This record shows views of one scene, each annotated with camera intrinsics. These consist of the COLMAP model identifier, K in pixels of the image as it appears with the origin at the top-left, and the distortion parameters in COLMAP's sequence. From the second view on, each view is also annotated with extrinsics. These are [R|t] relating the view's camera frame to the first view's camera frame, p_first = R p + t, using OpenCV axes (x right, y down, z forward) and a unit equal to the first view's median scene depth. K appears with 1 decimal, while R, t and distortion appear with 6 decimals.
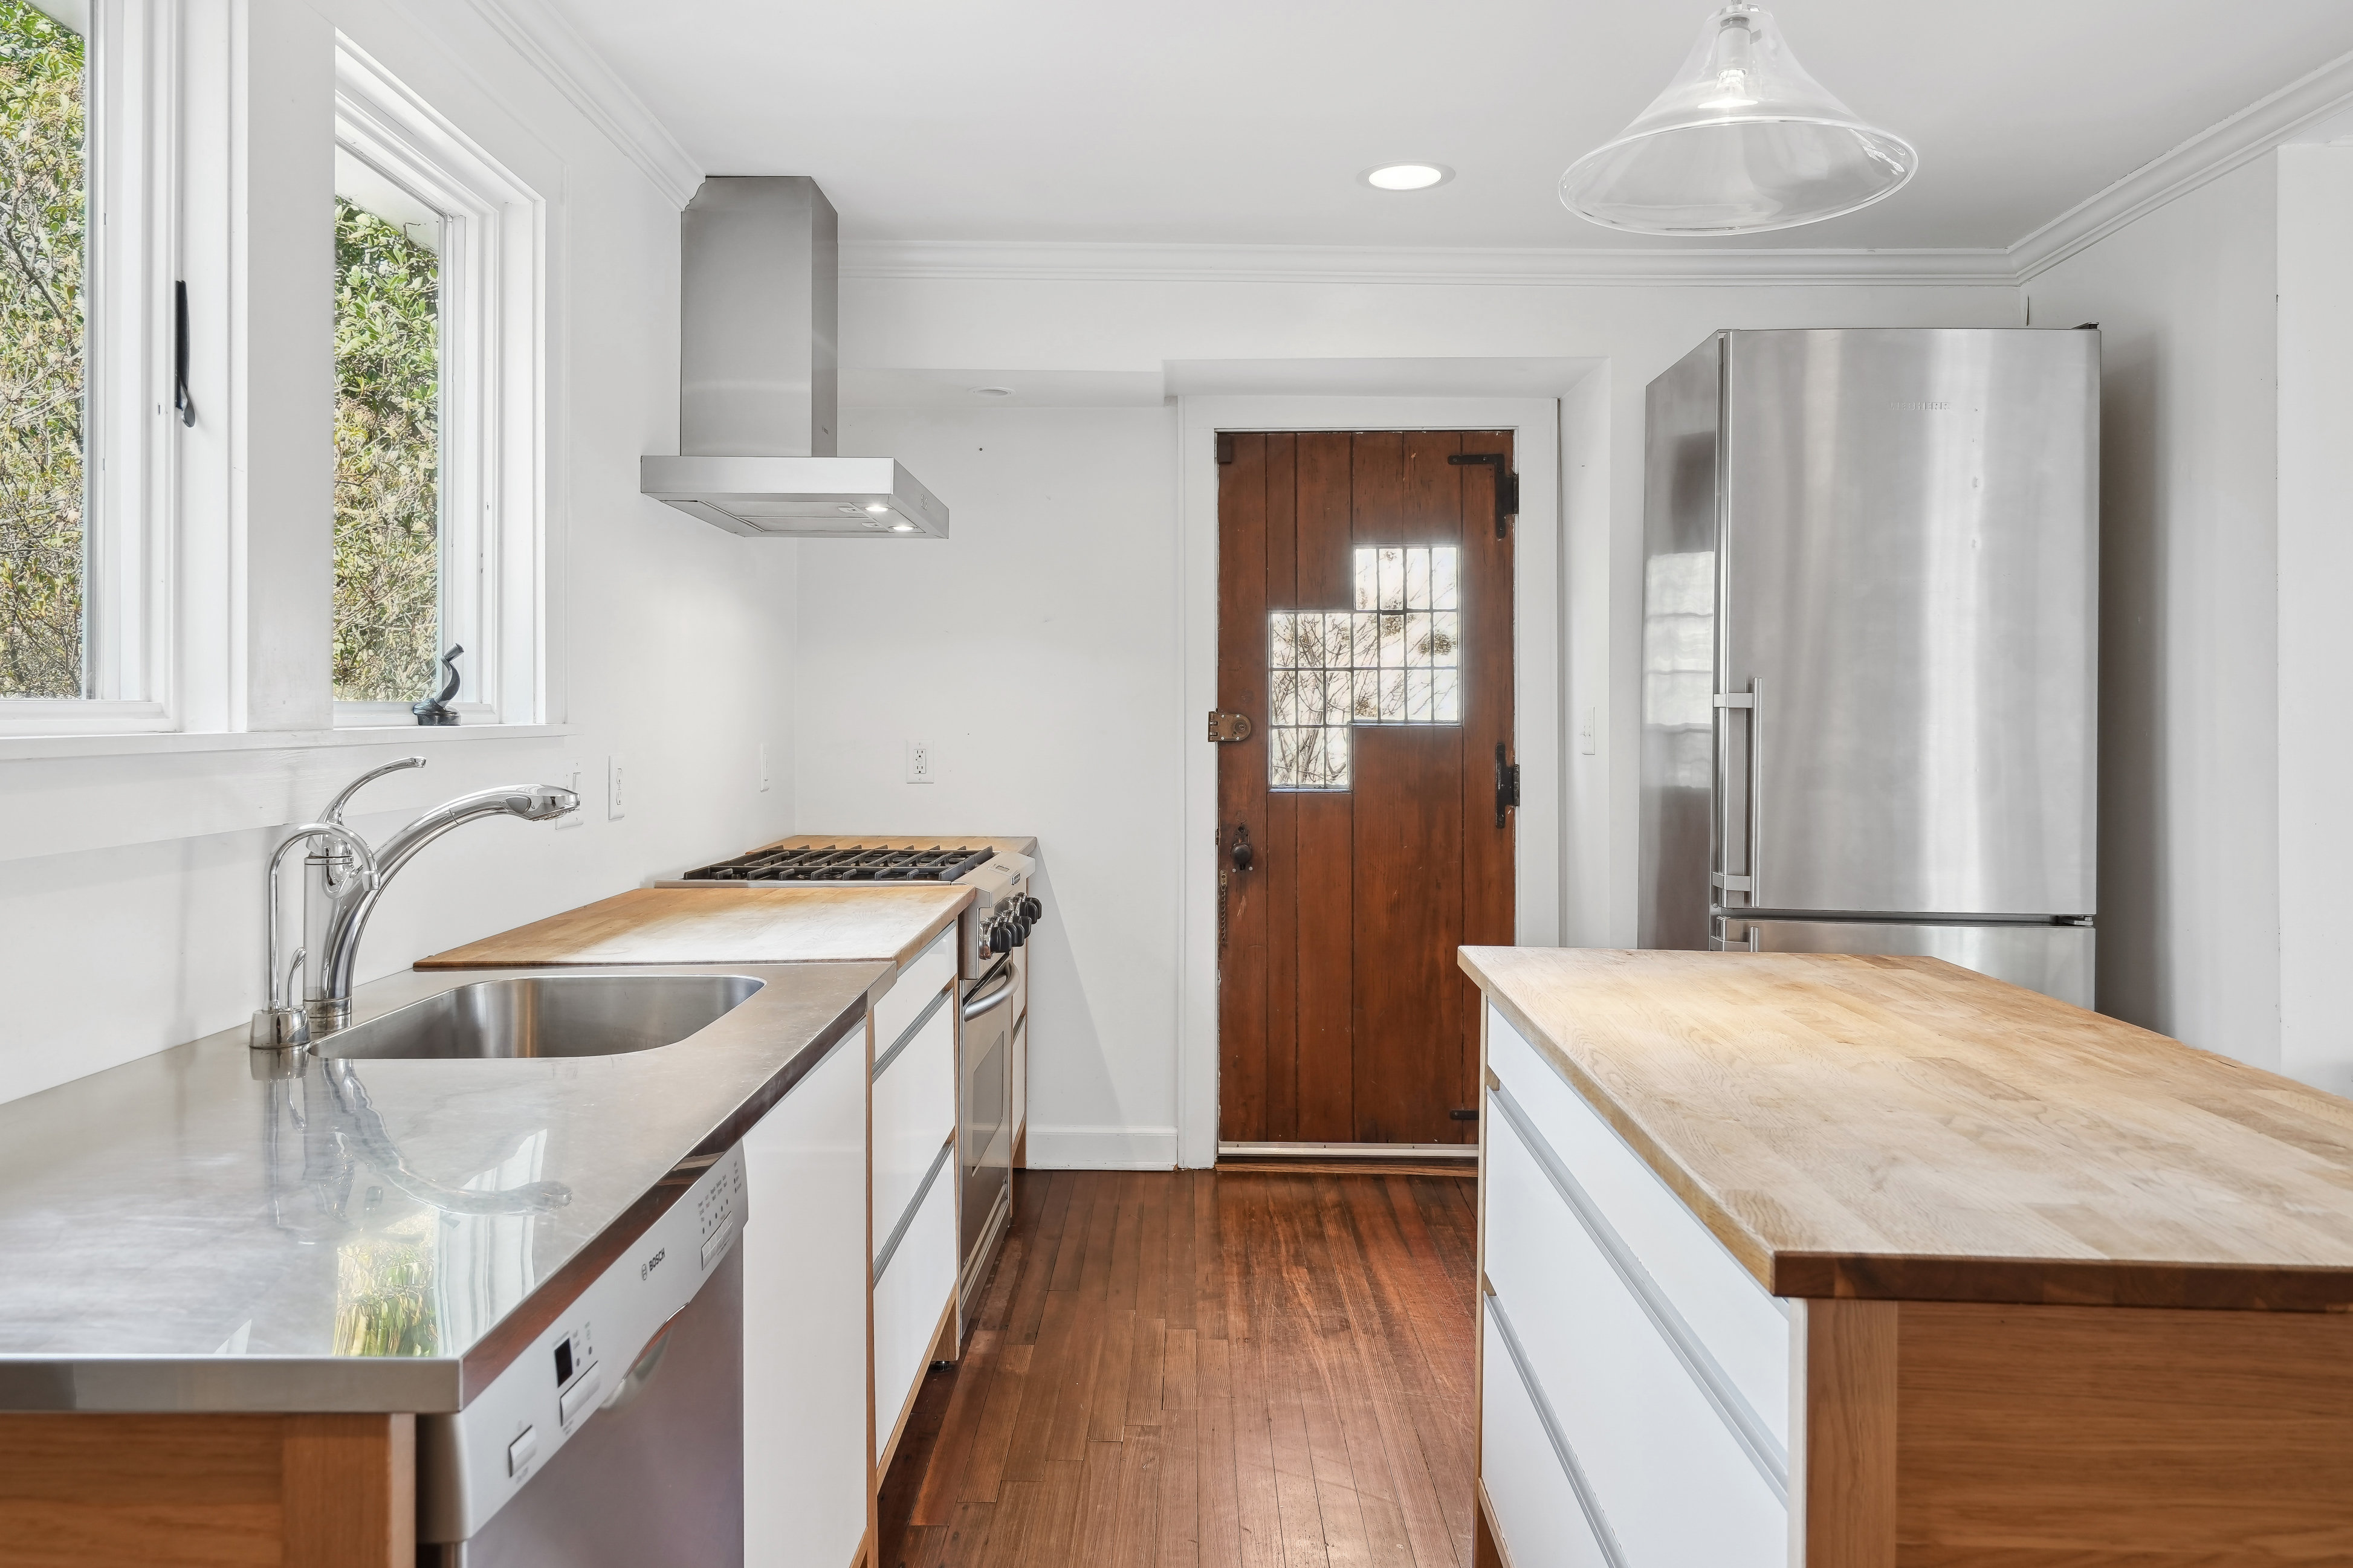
lens RADIAL K [[1623.4, 0, 1124.3], [0, 1623.4, 700.6], [0, 0, 1]] dist [-0.001477, 0.002409]
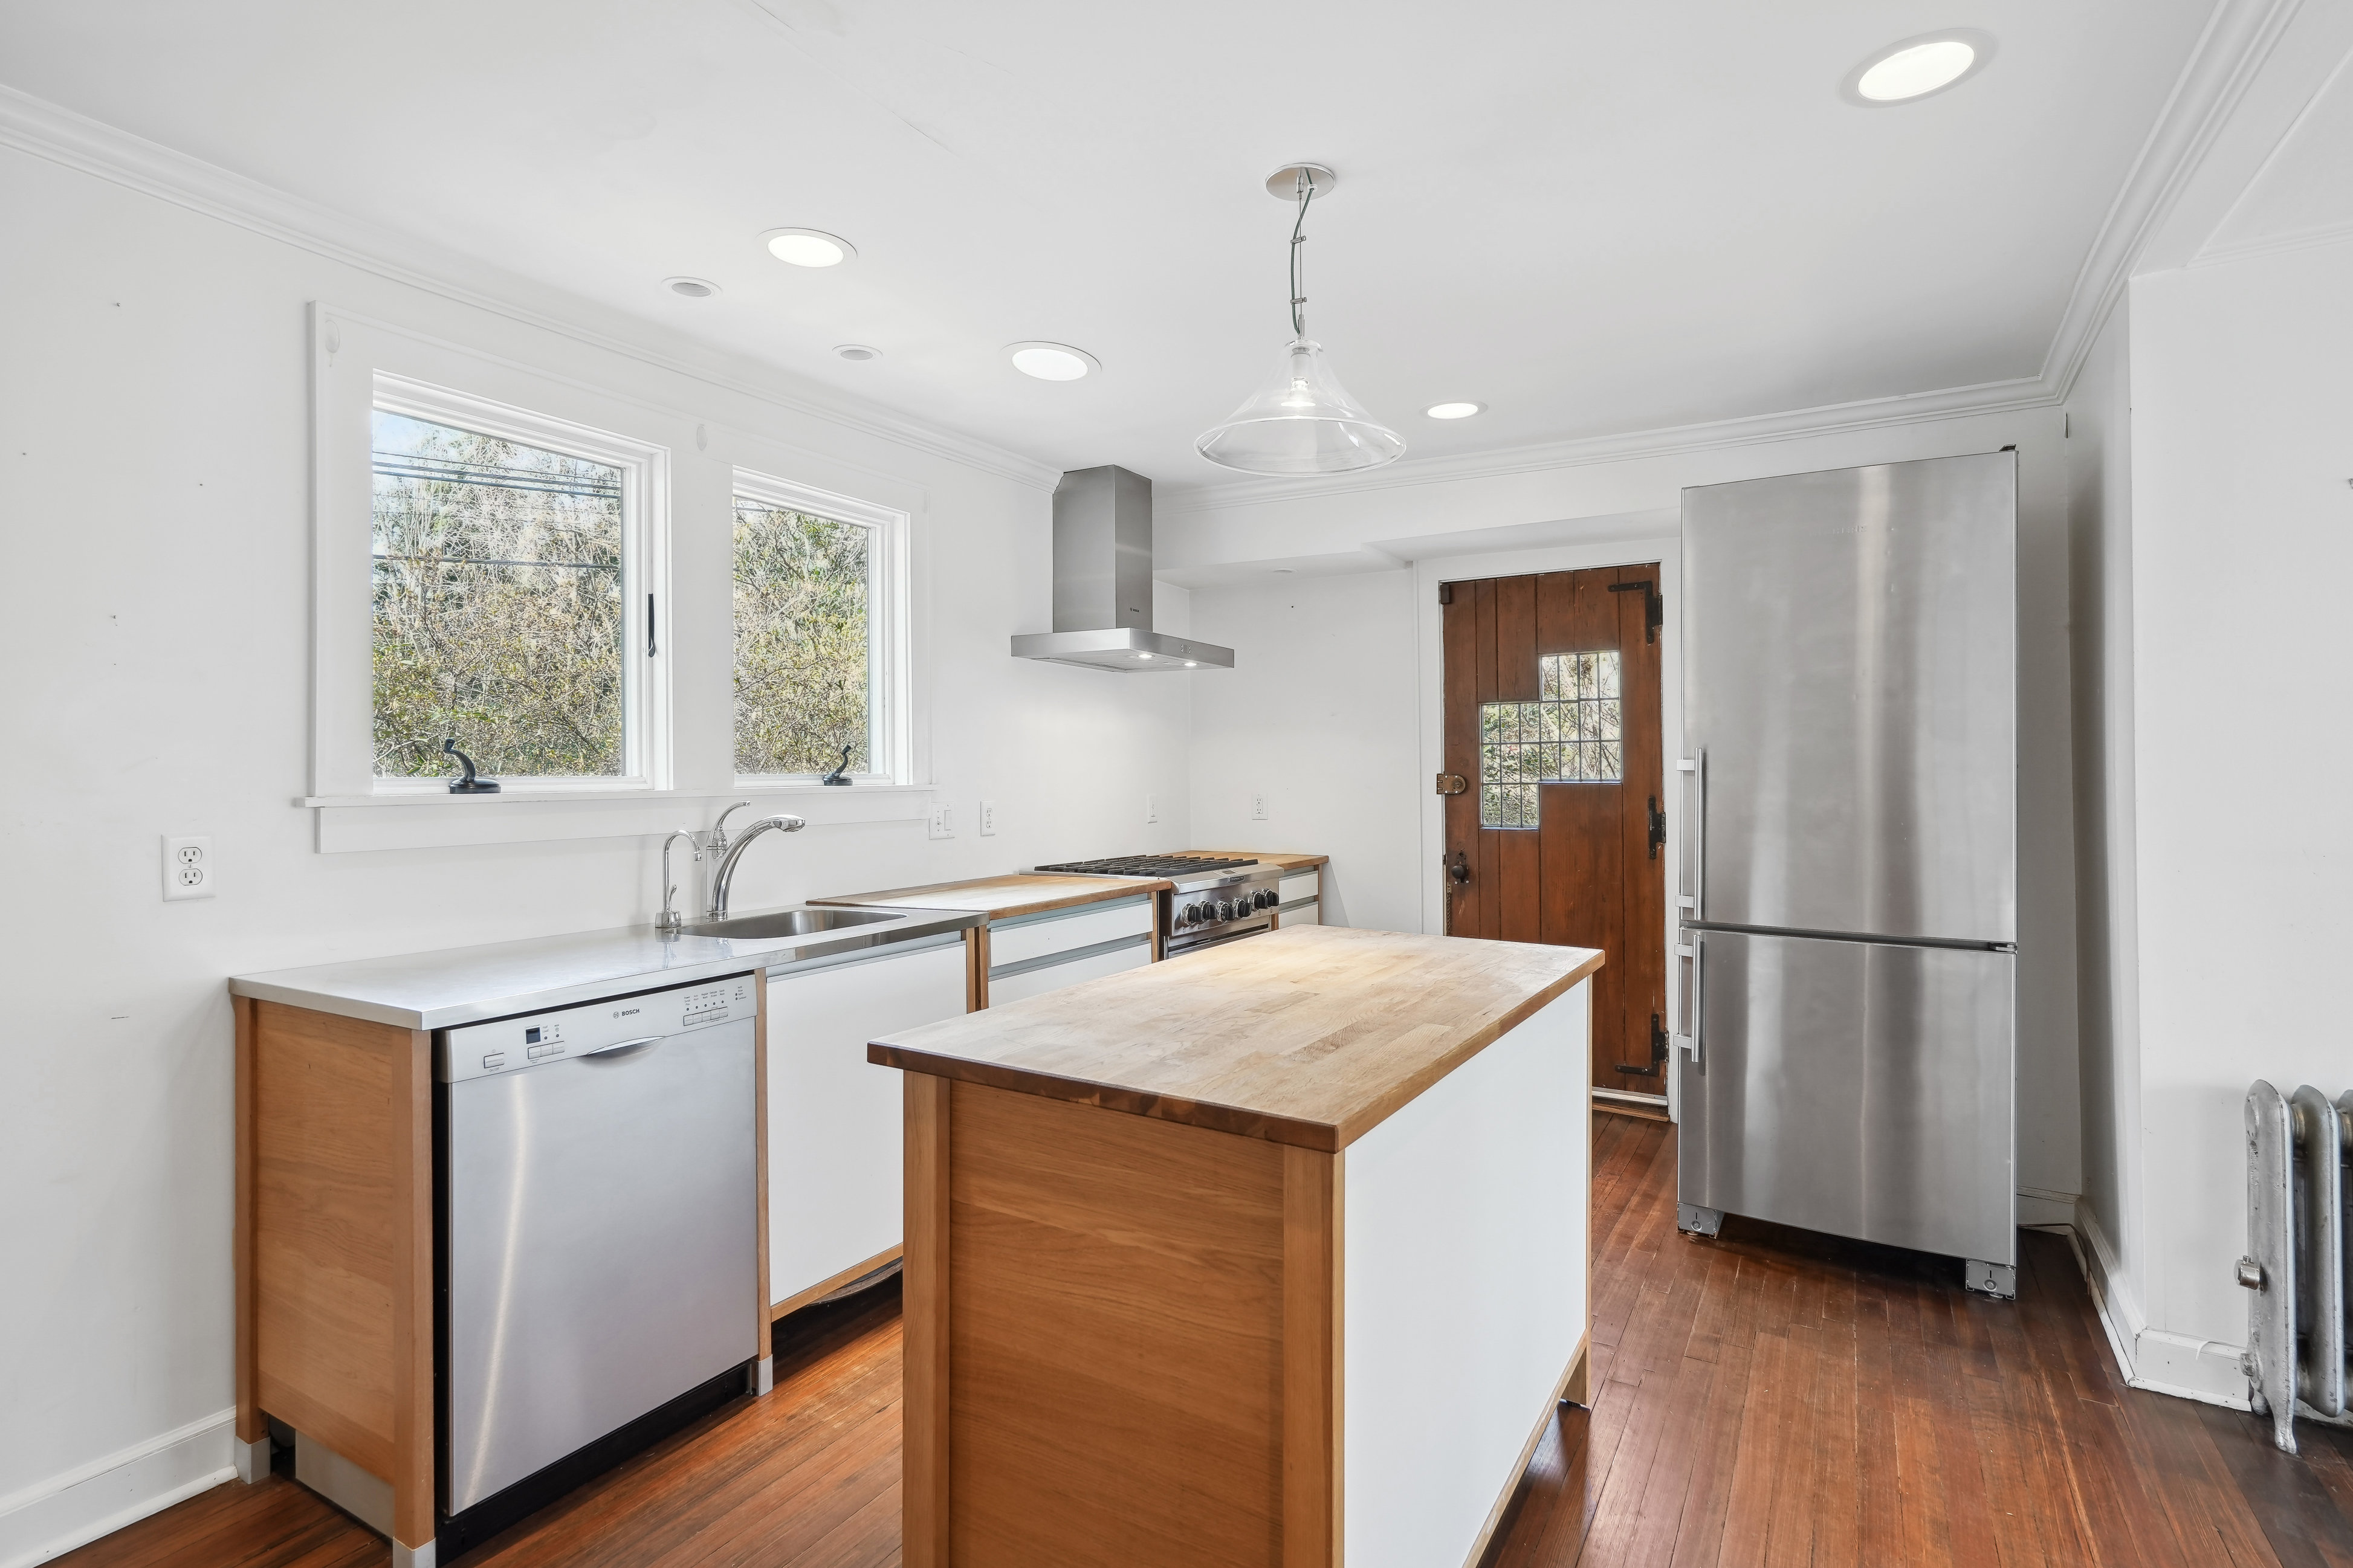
lens RADIAL K [[1148.7, 0, 1169.1], [0, 1148.7, 757.2], [0, 0, 1]] dist [-0.000070, 0.000275]
pose [[0.874290, -0.012487, -0.485243, 0.344584], [0.010116, 0.999921, -0.007504, -0.002862], [0.485298, 0.001652, 0.874347, -0.026368]]
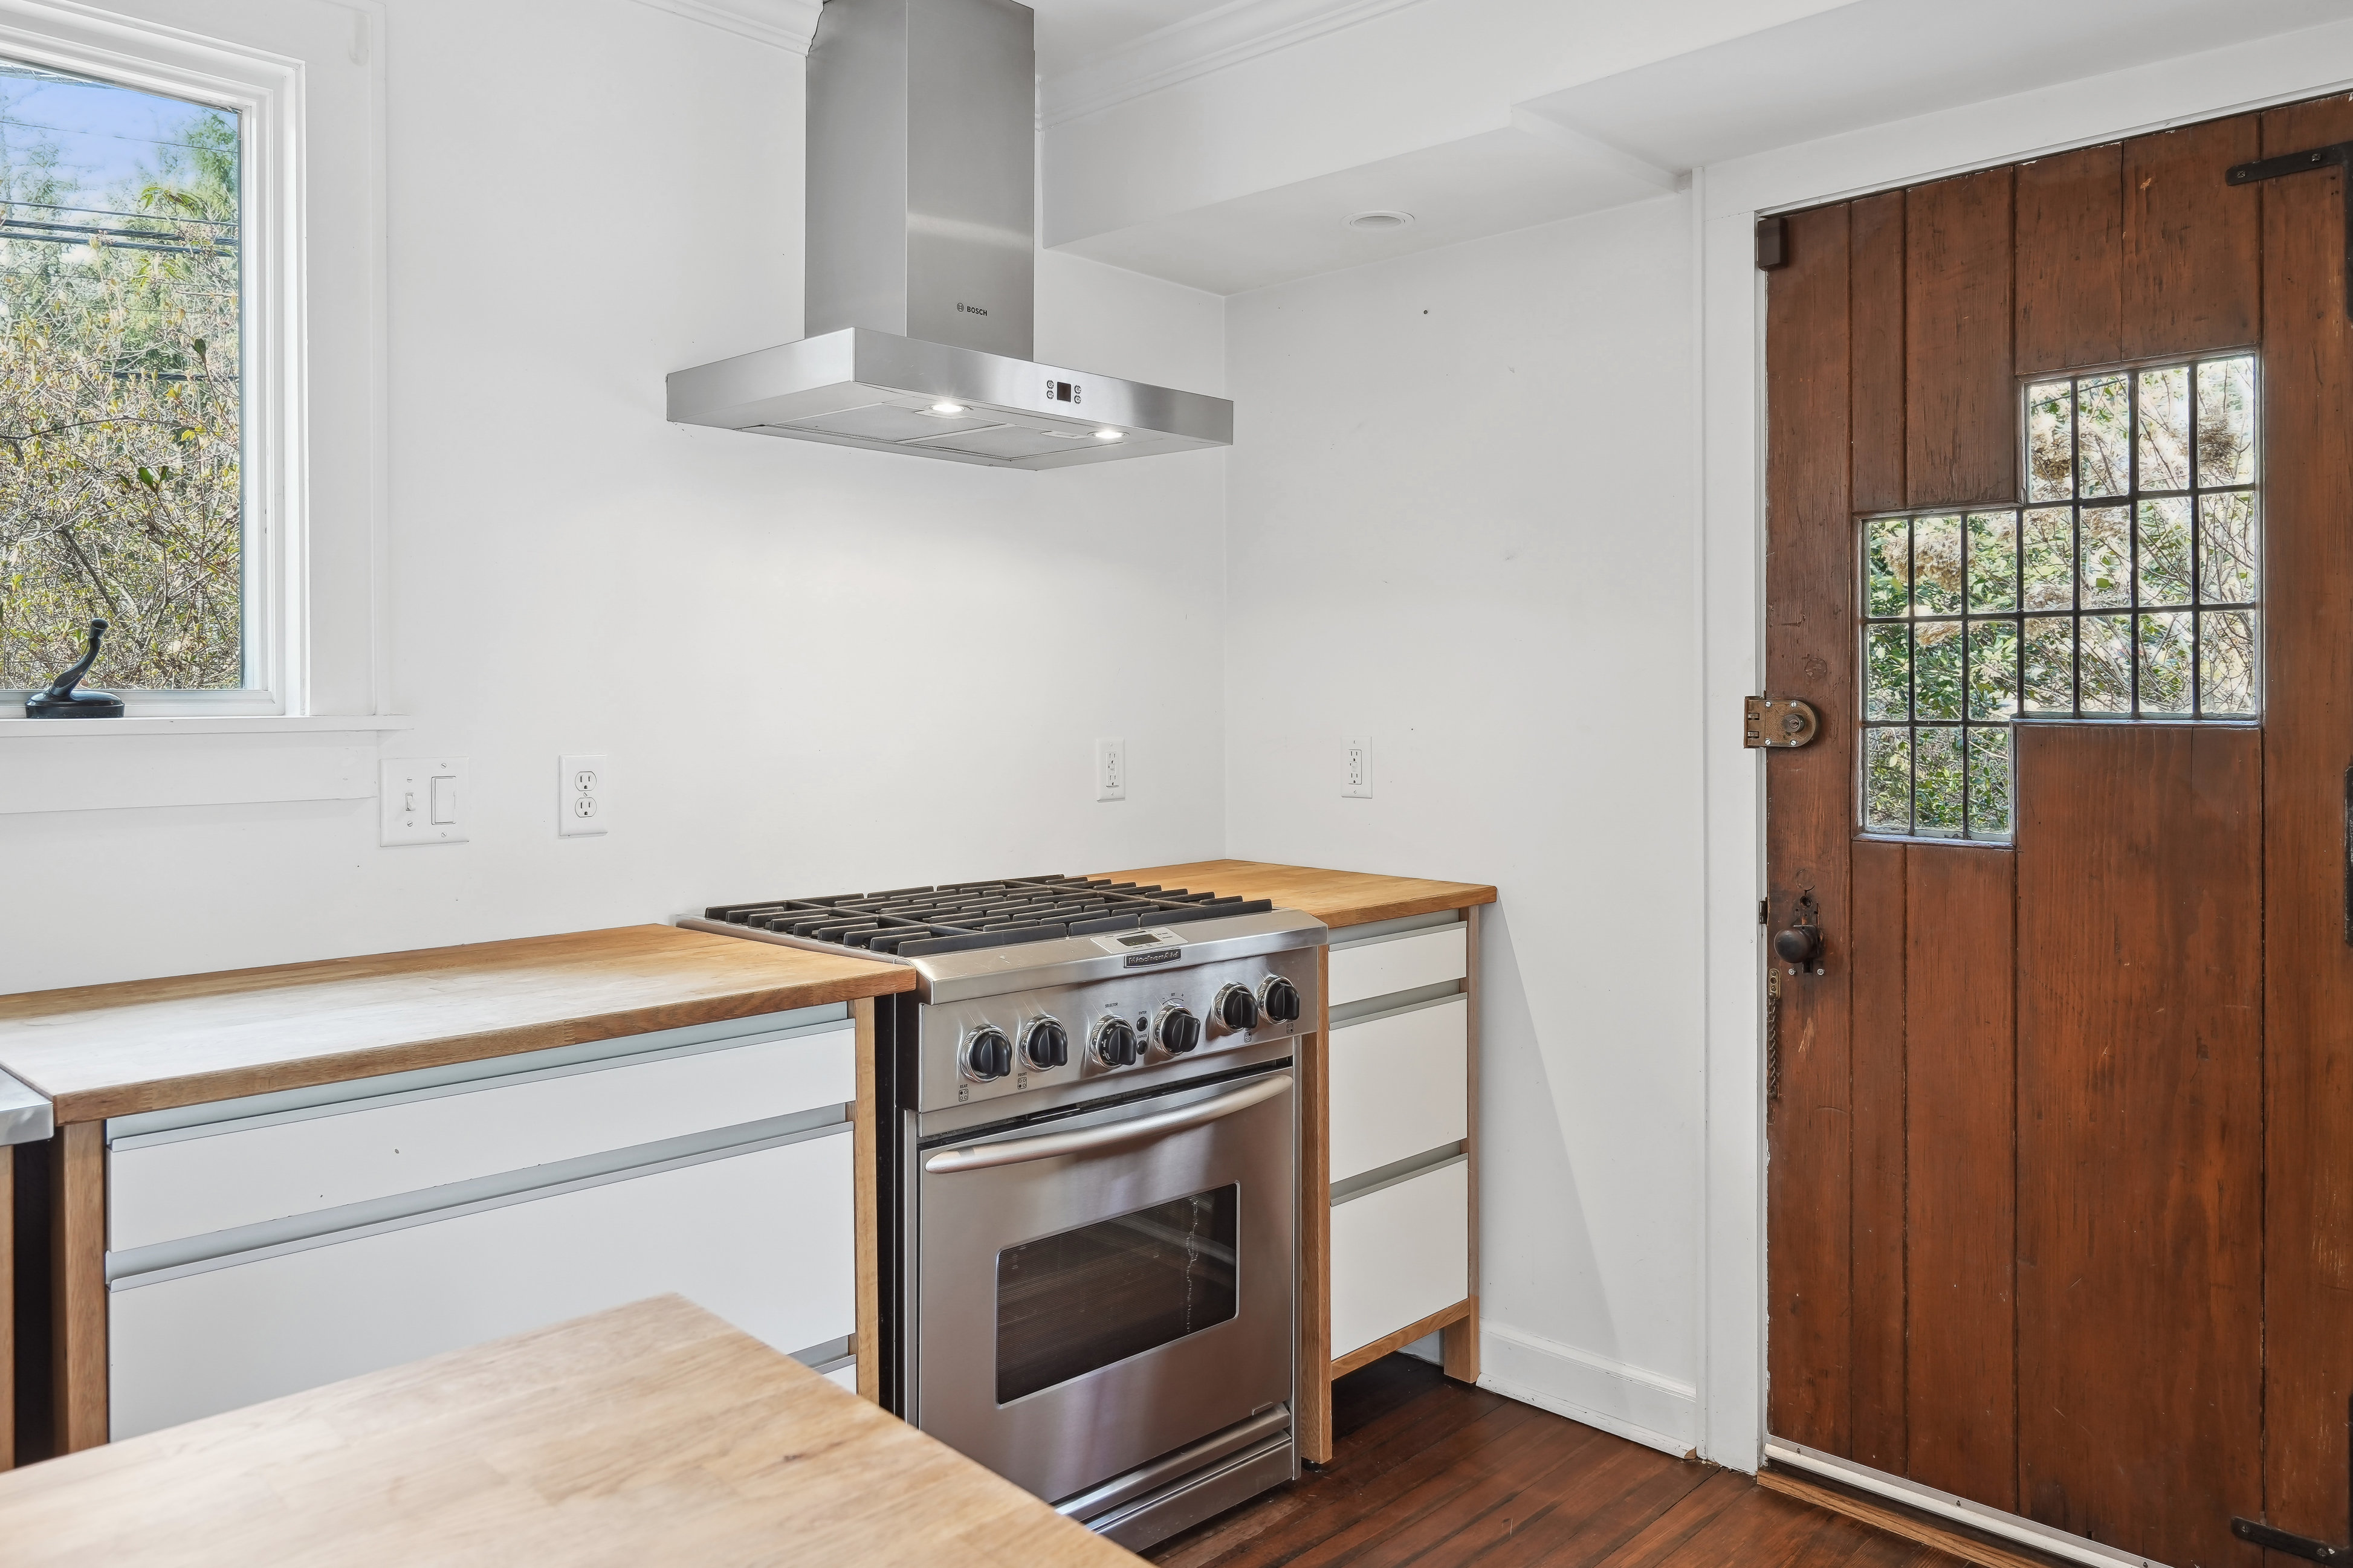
lens RADIAL K [[1655.5, 0, 1162.2], [0, 1655.5, 695.2], [0, 0, 1]] dist [0.008006, 0.002555]
pose [[0.728635, -0.000712, -0.684902, 0.308604], [0.006855, 0.999957, 0.006253, 0.001077], [0.684868, -0.009251, 0.728608, 0.418989]]
